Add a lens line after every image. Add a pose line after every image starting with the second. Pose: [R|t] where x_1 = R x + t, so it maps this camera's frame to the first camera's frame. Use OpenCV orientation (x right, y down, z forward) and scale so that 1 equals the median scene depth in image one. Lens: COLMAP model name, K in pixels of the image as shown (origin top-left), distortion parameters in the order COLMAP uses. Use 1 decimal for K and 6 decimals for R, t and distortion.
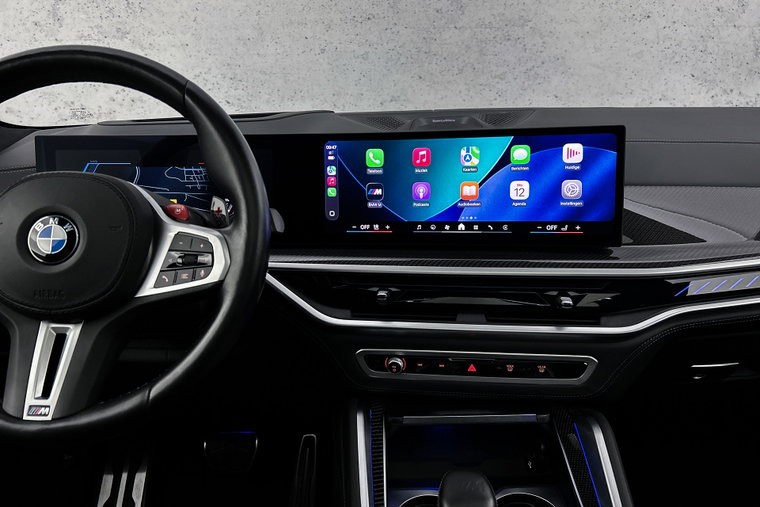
lens RADIAL K [[570.5, 0, 377.5], [0, 570.5, 260.5], [0, 0, 1]] dist [0.064869, -0.101022]
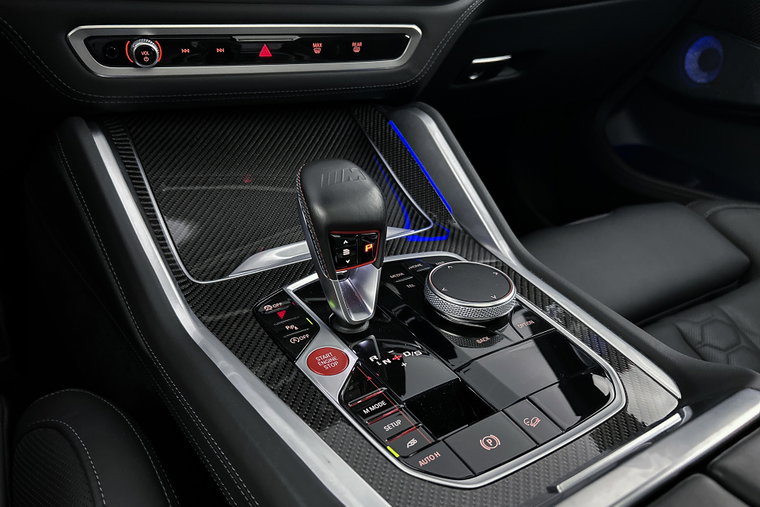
lens RADIAL K [[568.8, 0, 379.6], [0, 568.8, 257.9], [0, 0, 1]] dist [0.052632, -0.068447]
pose [[0.837897, -0.201934, 0.507100, -0.113891], [0.022329, 0.940951, 0.337805, 0.188988], [-0.545371, -0.271723, 0.792929, 0.314906]]
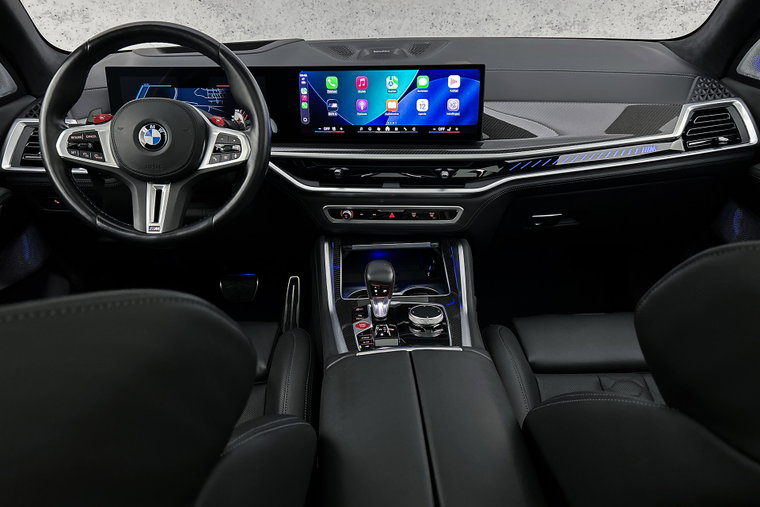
lens RADIAL K [[568.8, 0, 379.6], [0, 568.8, 257.9], [0, 0, 1]] dist [0.052632, -0.068447]
pose [[0.998857, -0.013720, 0.045780, 0.049412], [0.005641, 0.985057, 0.172136, 0.023207], [-0.047458, -0.171681, 0.984009, -0.648130]]
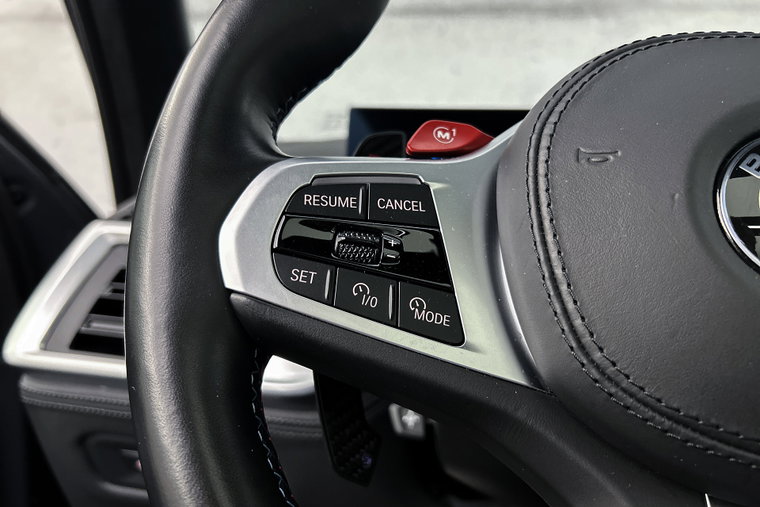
lens RADIAL K [[568.8, 0, 379.6], [0, 568.8, 257.9], [0, 0, 1]] dist [0.052632, -0.068447]
pose [[0.992934, 0.053235, -0.106053, -0.542111], [-0.074240, 0.975898, -0.205212, 0.044519], [0.092573, 0.211635, 0.972955, 0.520349]]
